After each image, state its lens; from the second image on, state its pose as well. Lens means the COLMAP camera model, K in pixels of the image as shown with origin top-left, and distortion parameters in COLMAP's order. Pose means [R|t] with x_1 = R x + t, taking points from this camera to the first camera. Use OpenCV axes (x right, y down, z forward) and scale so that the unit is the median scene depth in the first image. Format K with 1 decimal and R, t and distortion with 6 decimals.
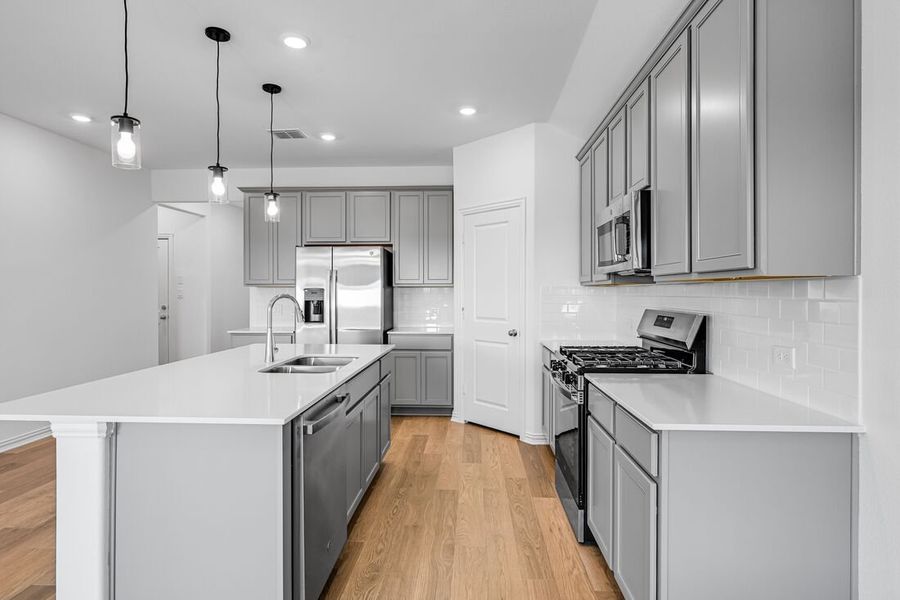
lens RADIAL K [[477.0, 0, 451.1], [0, 477.0, 294.9], [0, 0, 1]] dist [0.001215, 0.000190]
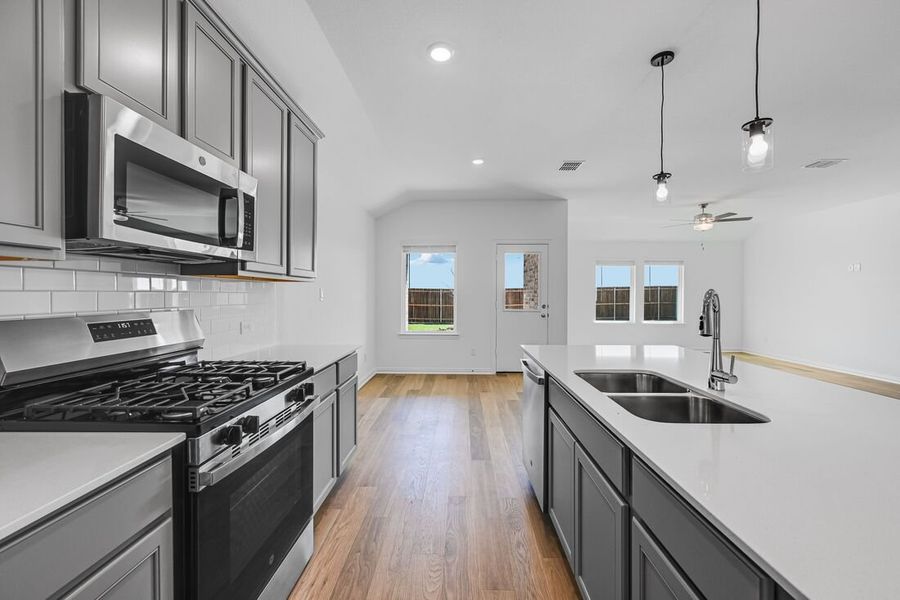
lens RADIAL K [[359.4, 0, 449.2], [0, 359.4, 292.7], [0, 0, 1]] dist [0.000209, -0.000036]
pose [[-0.999893, -0.003626, -0.014192, 0.008778], [-0.003719, 0.999972, 0.006516, 0.000426], [0.014168, 0.006569, -0.999878, 1.425542]]
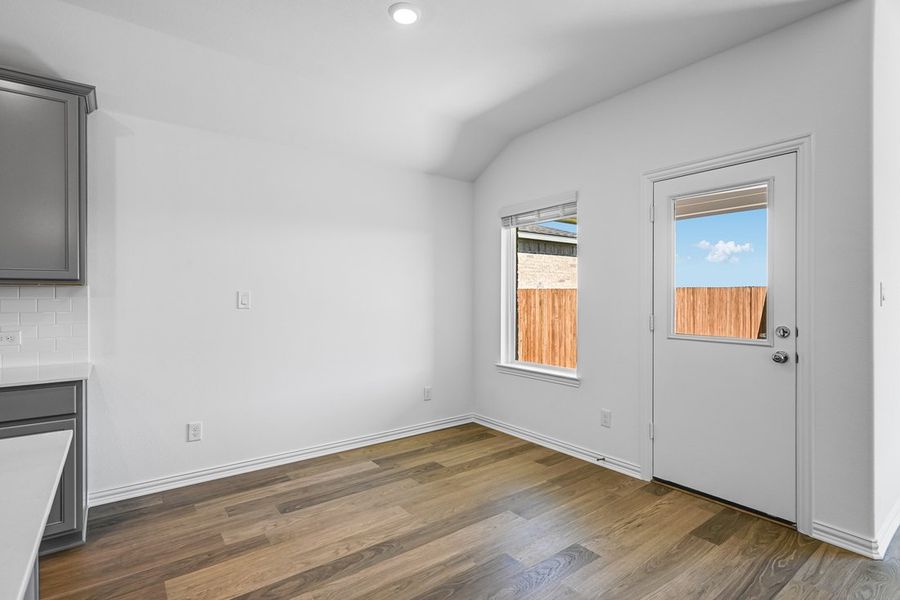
lens RADIAL K [[443.5, 0, 450.0], [0, 443.5, 300.0], [0, 0, 1]] dist [0.002822, 0.000386]
pose [[-0.638881, -0.002864, 0.769300, -0.768404], [0.009851, 0.999881, 0.011904, 0.007661], [-0.769242, 0.015184, -0.638777, 0.511130]]
